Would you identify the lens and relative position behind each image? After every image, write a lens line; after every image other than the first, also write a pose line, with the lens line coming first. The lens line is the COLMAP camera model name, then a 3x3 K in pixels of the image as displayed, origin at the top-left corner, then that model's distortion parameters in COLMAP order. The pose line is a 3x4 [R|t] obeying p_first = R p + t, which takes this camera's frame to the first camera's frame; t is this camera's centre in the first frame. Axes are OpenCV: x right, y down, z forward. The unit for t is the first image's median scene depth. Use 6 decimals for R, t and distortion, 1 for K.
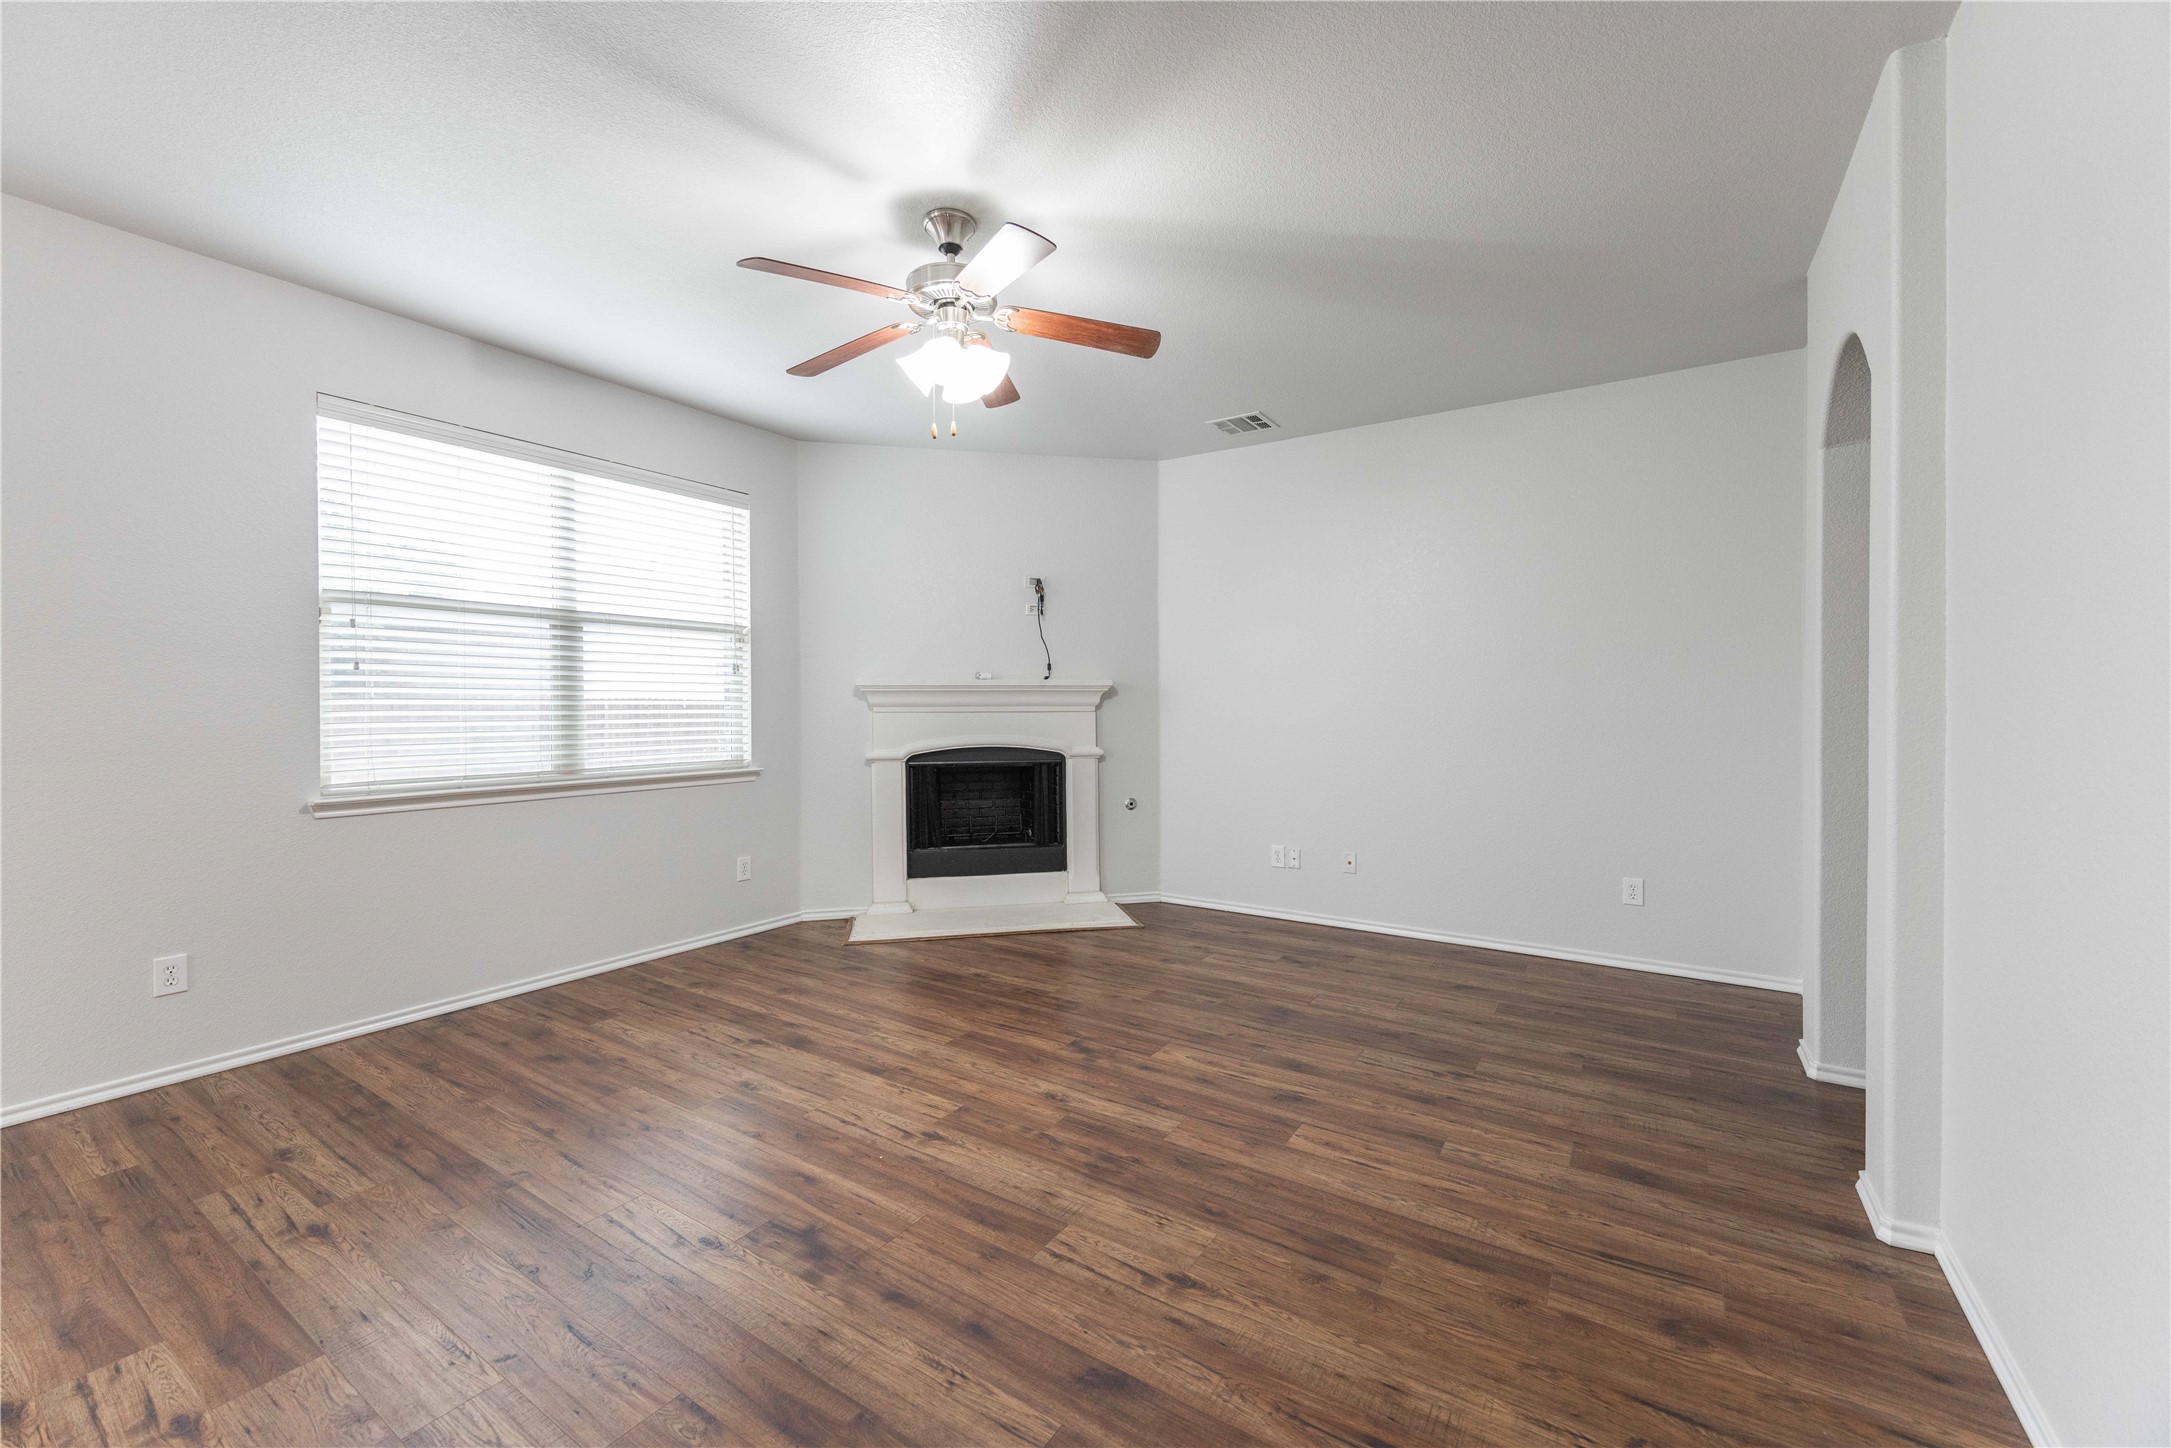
lens RADIAL K [[833.7, 0, 1094.2], [0, 833.7, 708.1], [0, 0, 1]] dist [0.001181, -0.000011]
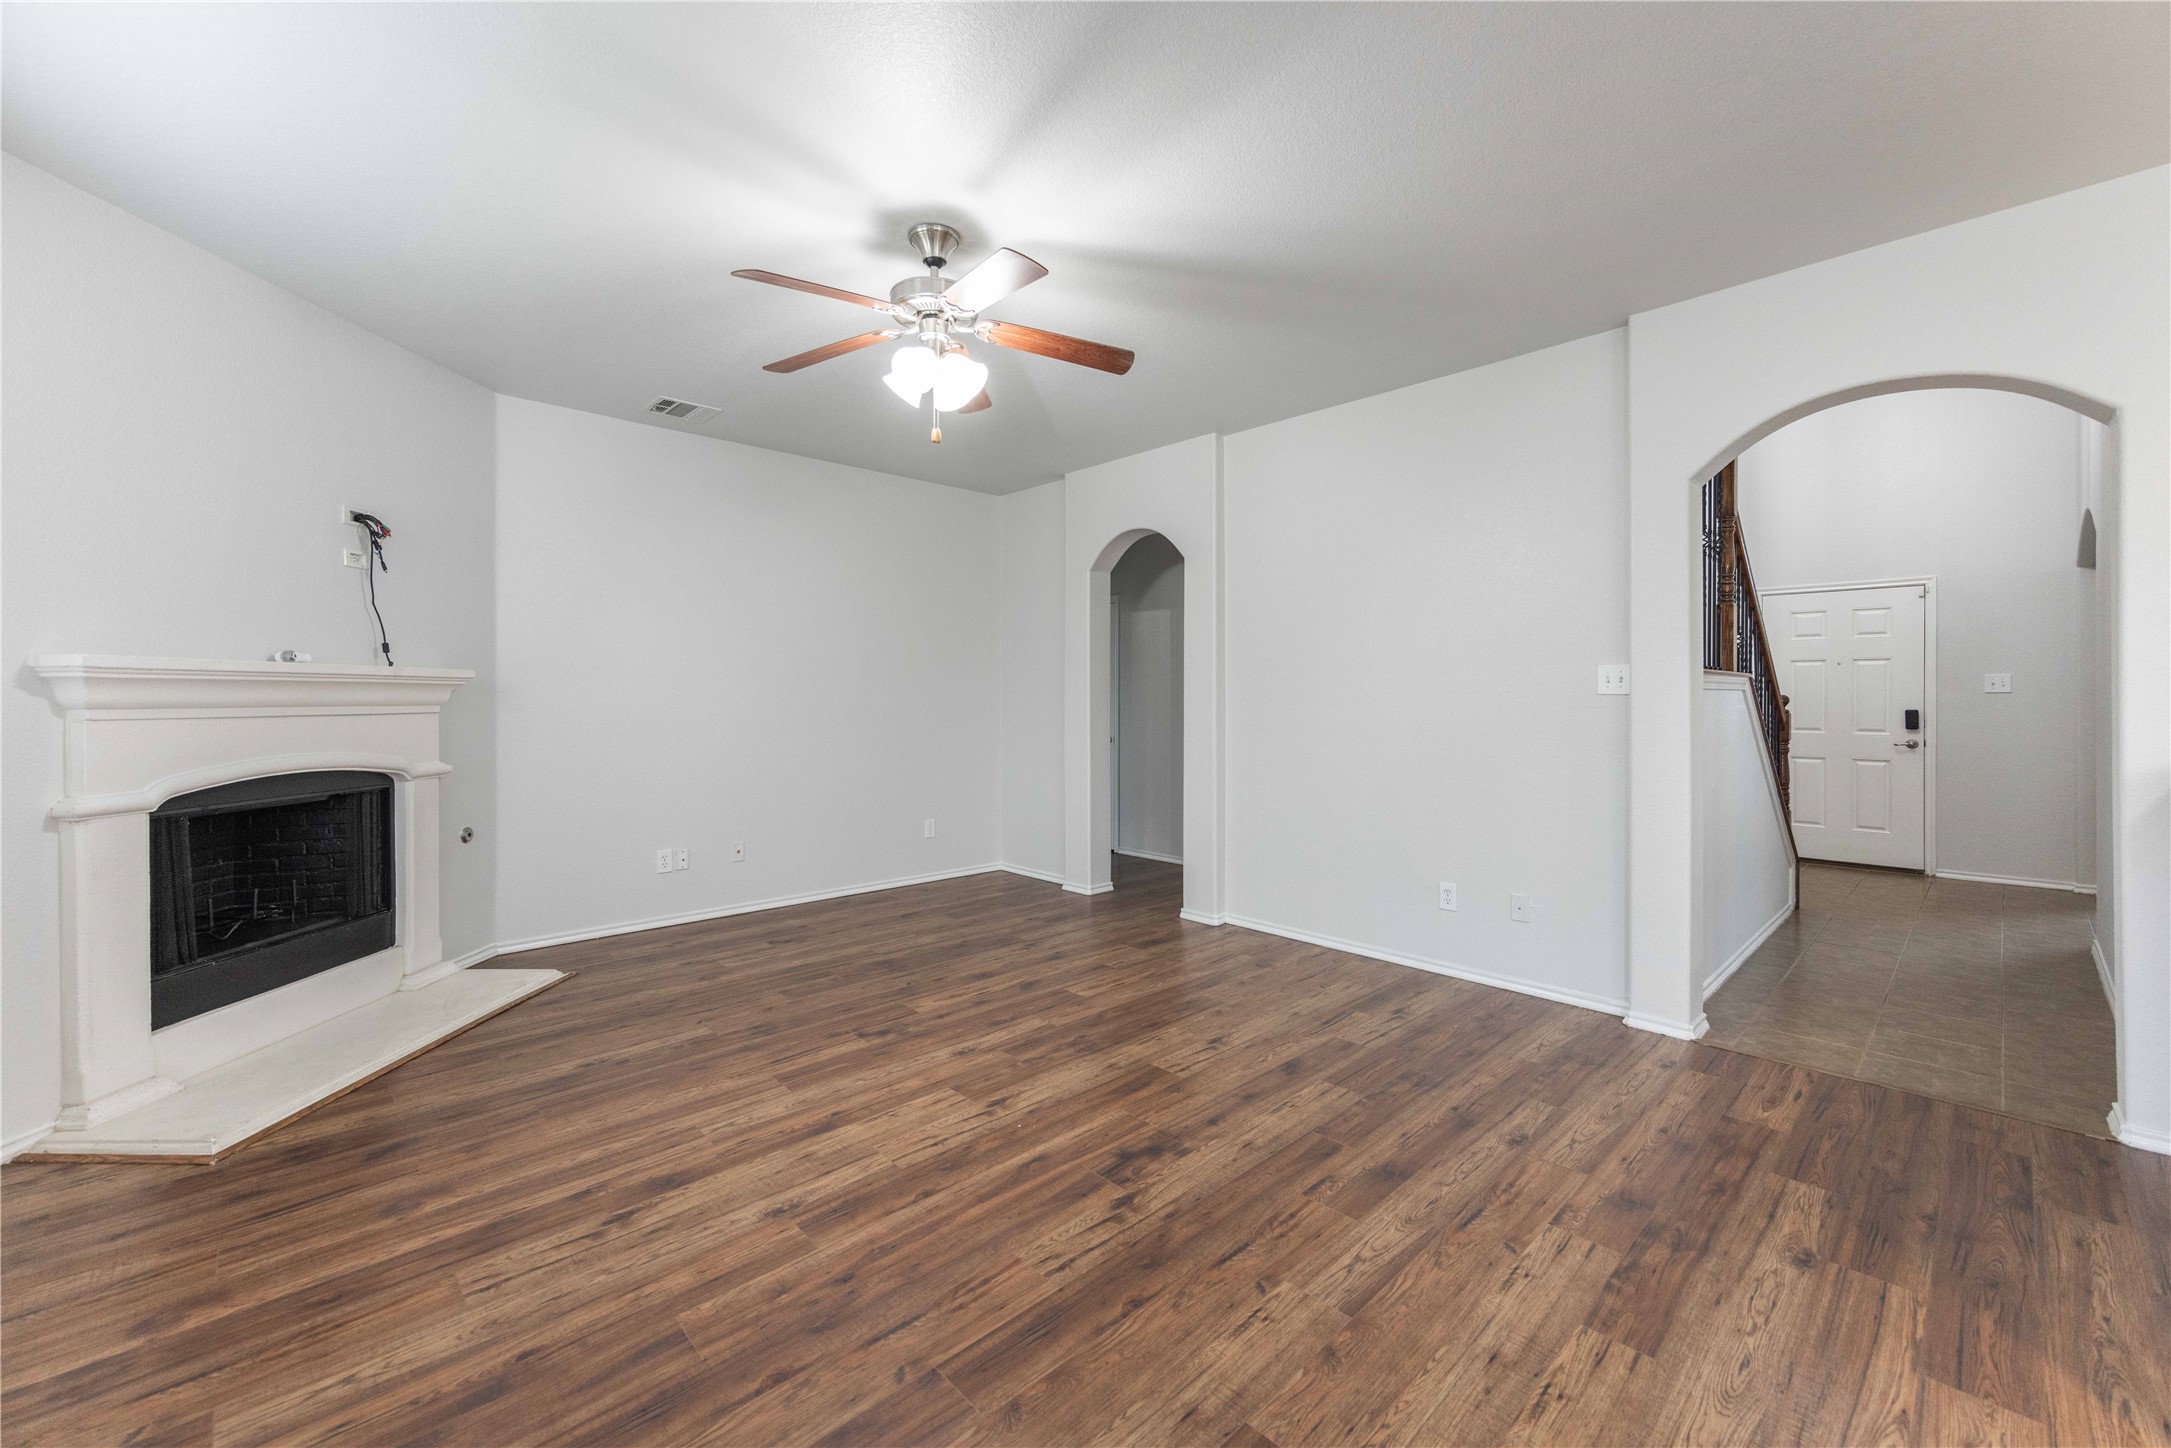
lens RADIAL K [[880.6, 0, 1031.6], [0, 880.6, 693.9], [0, 0, 1]] dist [0.001688, 0.000040]
pose [[0.270186, 0.006321, 0.962787, -1.046454], [0.005808, 0.999950, -0.008194, -0.005382], [-0.962791, 0.007806, 0.270135, 0.525638]]
